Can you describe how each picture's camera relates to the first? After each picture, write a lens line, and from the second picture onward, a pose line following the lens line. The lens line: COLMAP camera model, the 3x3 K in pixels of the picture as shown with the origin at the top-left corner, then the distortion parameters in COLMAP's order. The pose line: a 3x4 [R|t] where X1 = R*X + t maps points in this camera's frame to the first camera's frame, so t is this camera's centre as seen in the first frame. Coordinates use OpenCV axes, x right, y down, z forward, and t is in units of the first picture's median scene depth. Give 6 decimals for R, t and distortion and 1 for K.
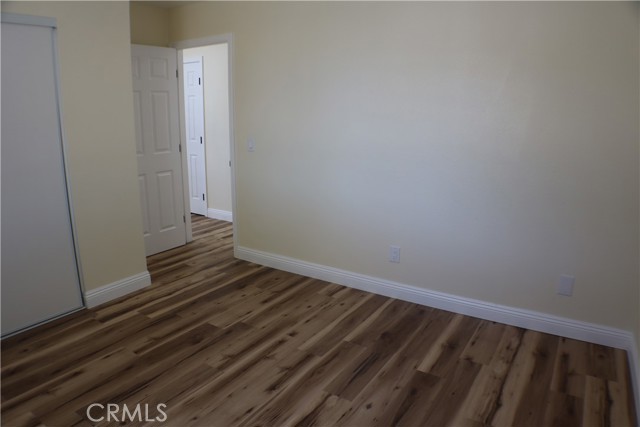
lens RADIAL K [[446.3, 0, 323.3], [0, 446.3, 213.5], [0, 0, 1]] dist [-0.190189, 0.069530]
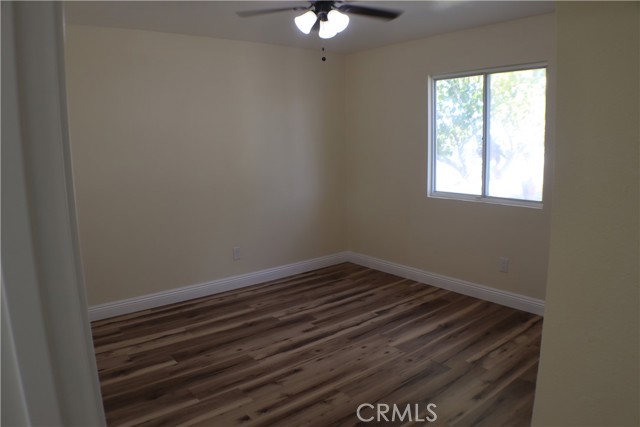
lens RADIAL K [[446.3, 0, 323.3], [0, 446.3, 213.5], [0, 0, 1]] dist [-0.190189, 0.069530]
pose [[-0.951364, -0.038793, 0.305617, -0.511238], [0.079336, 0.927729, 0.364726, -0.419019], [-0.297679, 0.371233, -0.879530, 1.771791]]
